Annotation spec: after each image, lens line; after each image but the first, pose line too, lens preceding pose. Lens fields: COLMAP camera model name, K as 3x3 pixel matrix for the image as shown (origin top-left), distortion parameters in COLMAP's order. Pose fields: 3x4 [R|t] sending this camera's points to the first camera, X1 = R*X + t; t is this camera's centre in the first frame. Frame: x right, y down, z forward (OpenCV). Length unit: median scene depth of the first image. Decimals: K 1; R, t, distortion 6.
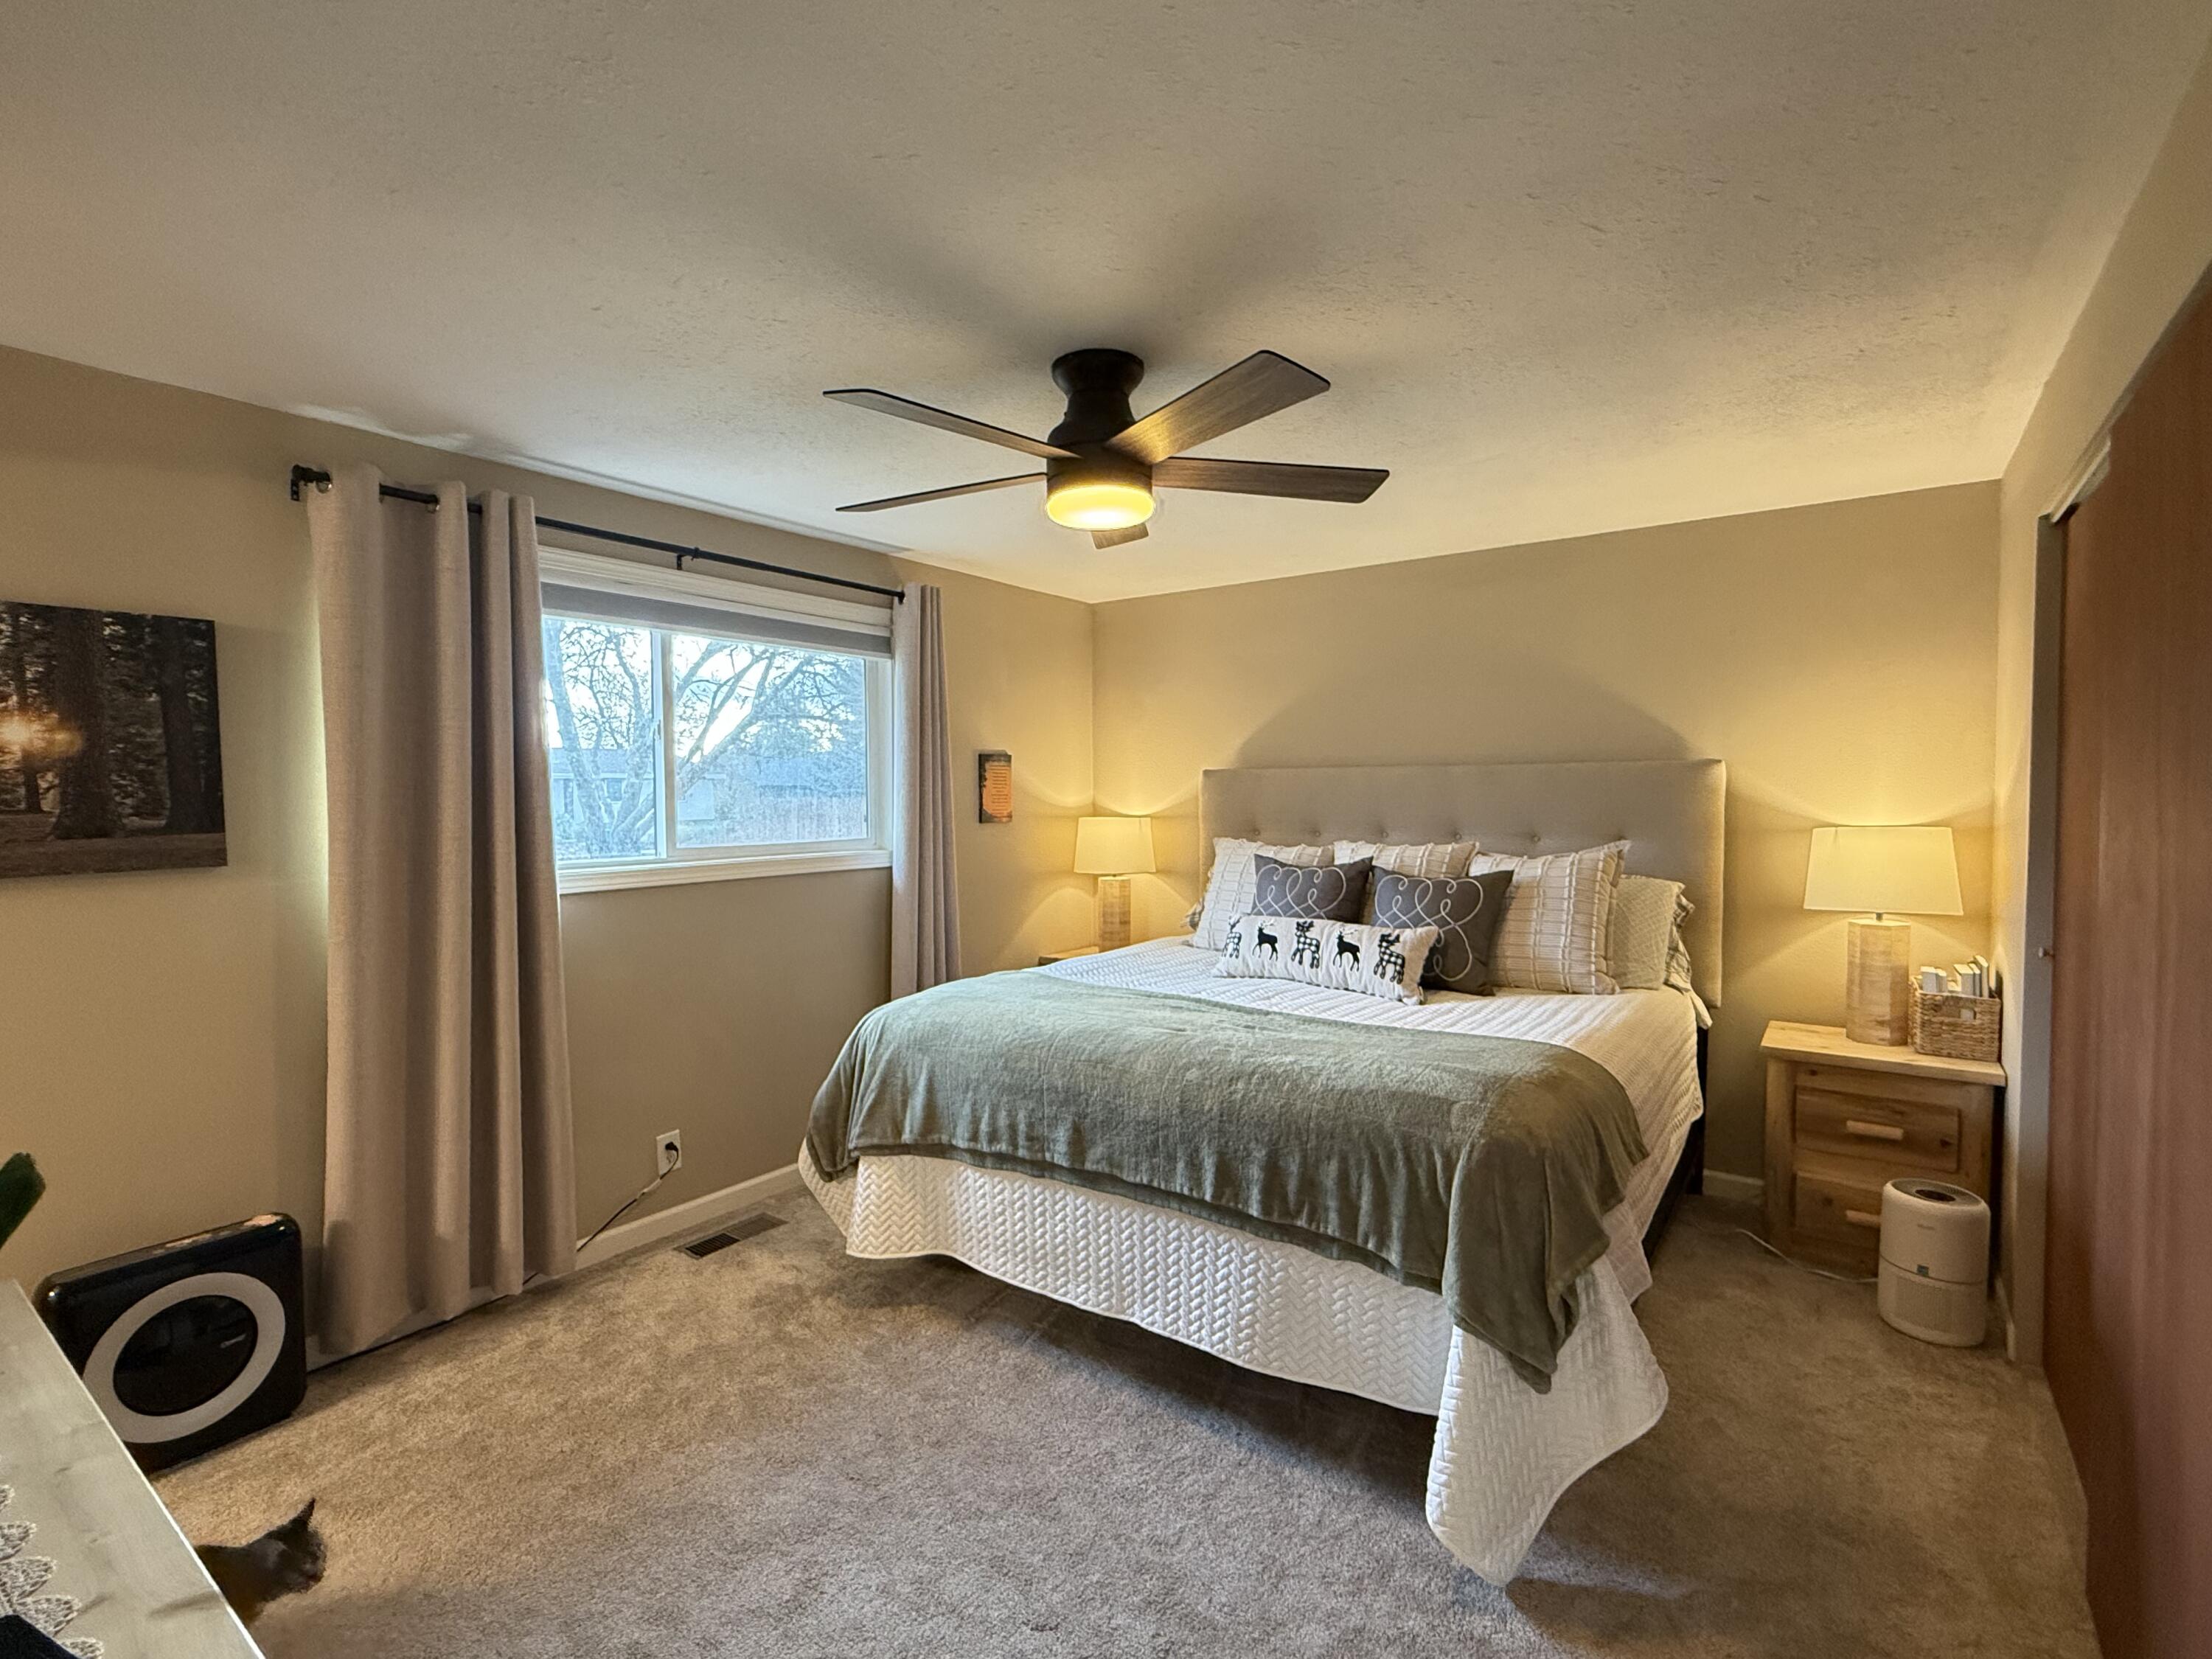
lens RADIAL K [[1033.2, 0, 1114.4], [0, 1033.2, 828.9], [0, 0, 1]] dist [0.003881, 0.000081]
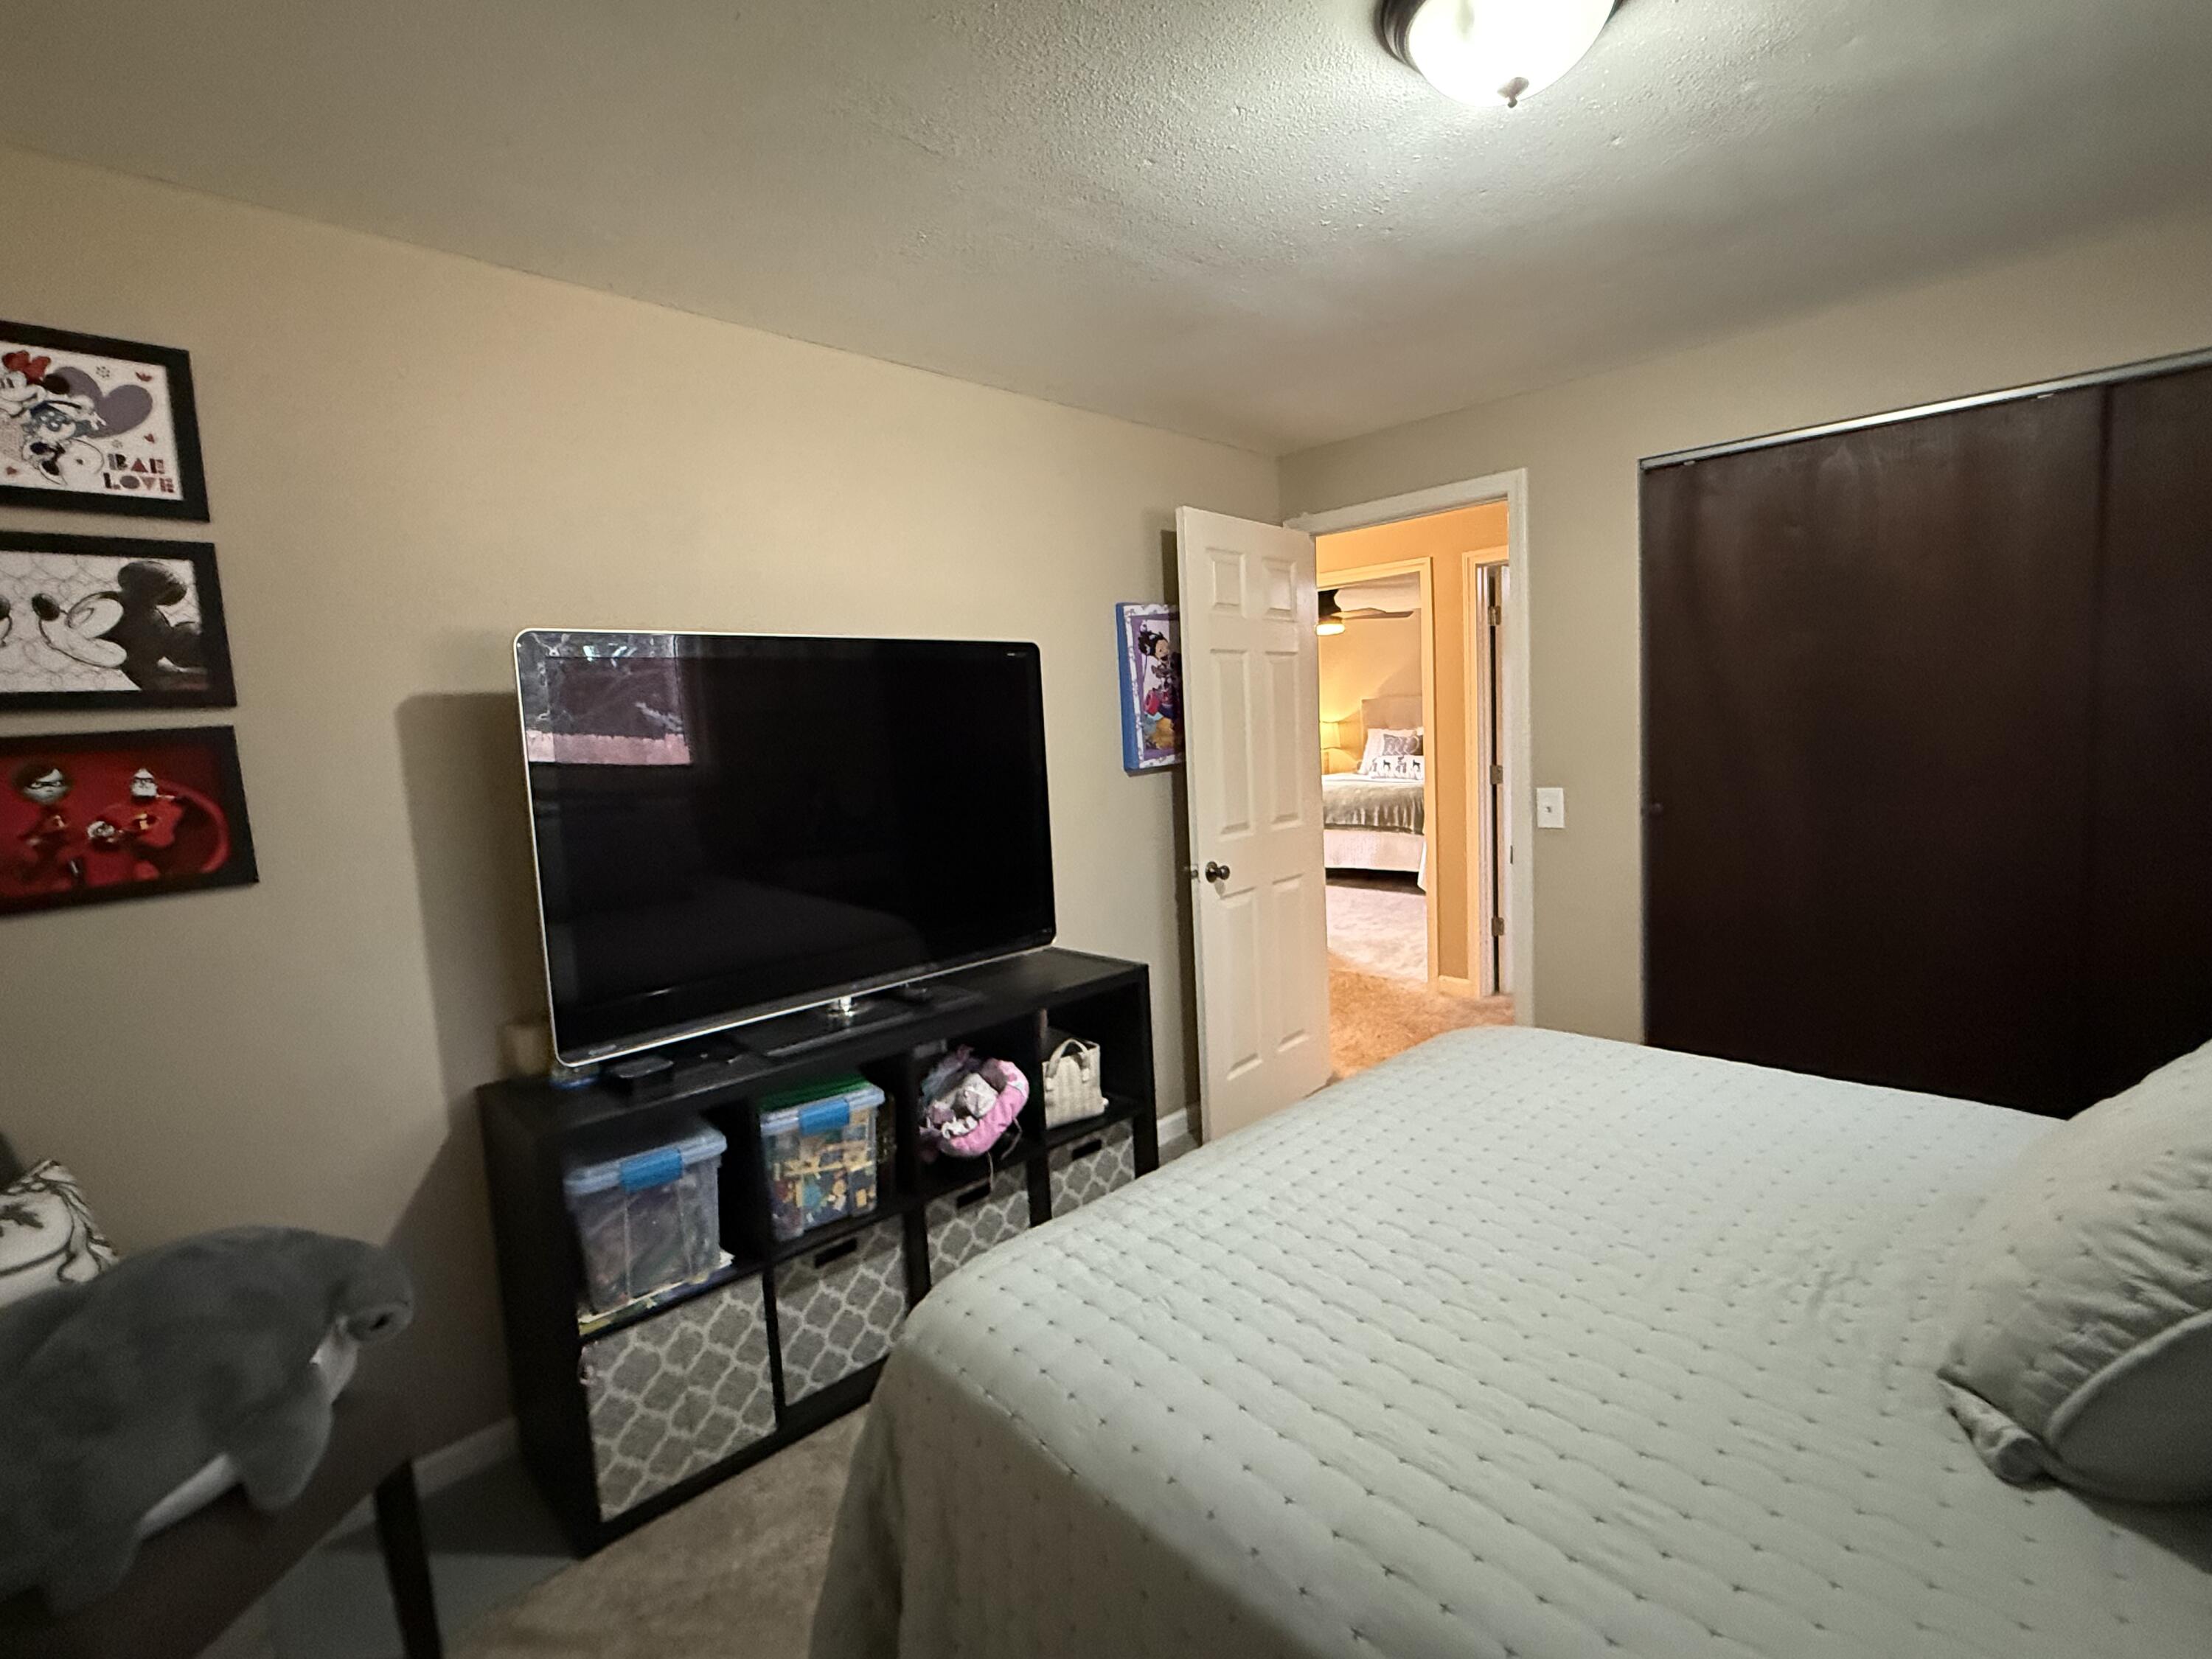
lens RADIAL K [[1033.2, 0, 1098.4], [0, 1033.2, 832.5], [0, 0, 1]] dist [0.003881, 0.000081]
pose [[0.984228, -0.026741, -0.174871, -0.155383], [0.039784, 0.996646, 0.071512, 0.080073], [0.172372, -0.077341, 0.981991, -2.227676]]
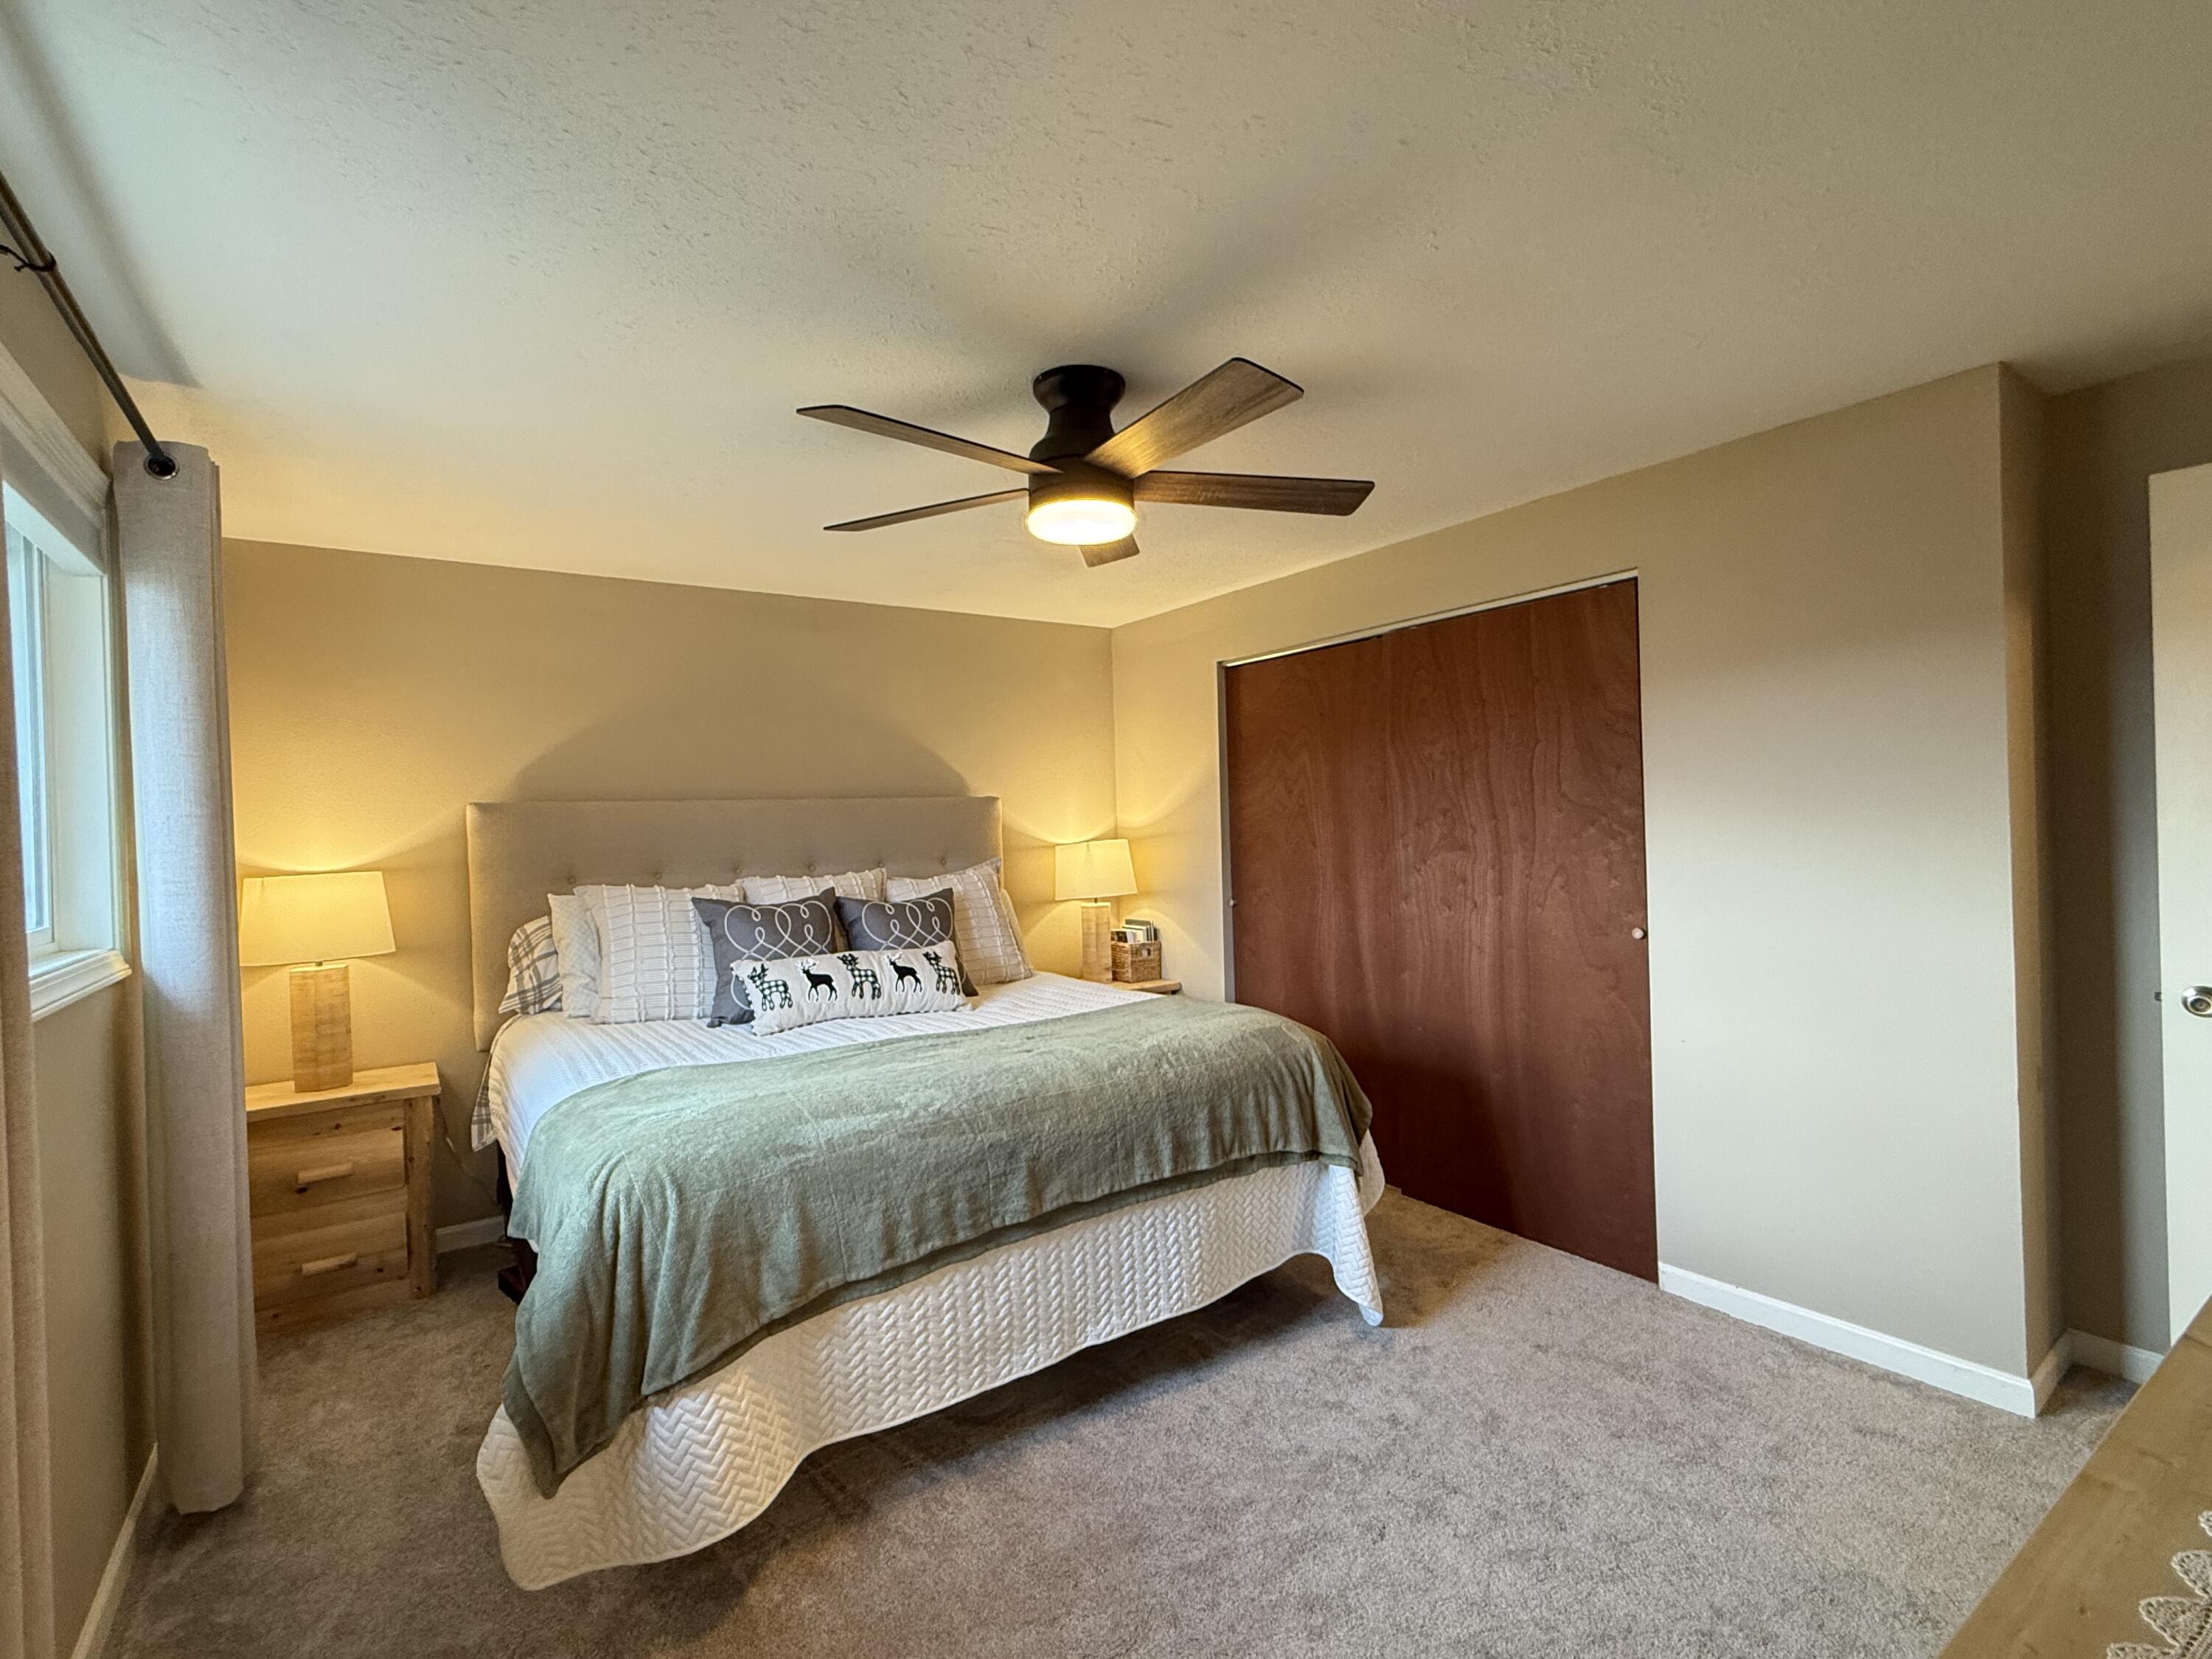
lens RADIAL K [[1033.2, 0, 1111.4], [0, 1033.2, 829.2], [0, 0, 1]] dist [0.003881, 0.000081]
pose [[0.333001, -0.010723, 0.942866, -0.802071], [0.064049, 0.997883, -0.011272, -0.000190], [-0.940749, 0.064143, 0.332982, 0.556252]]
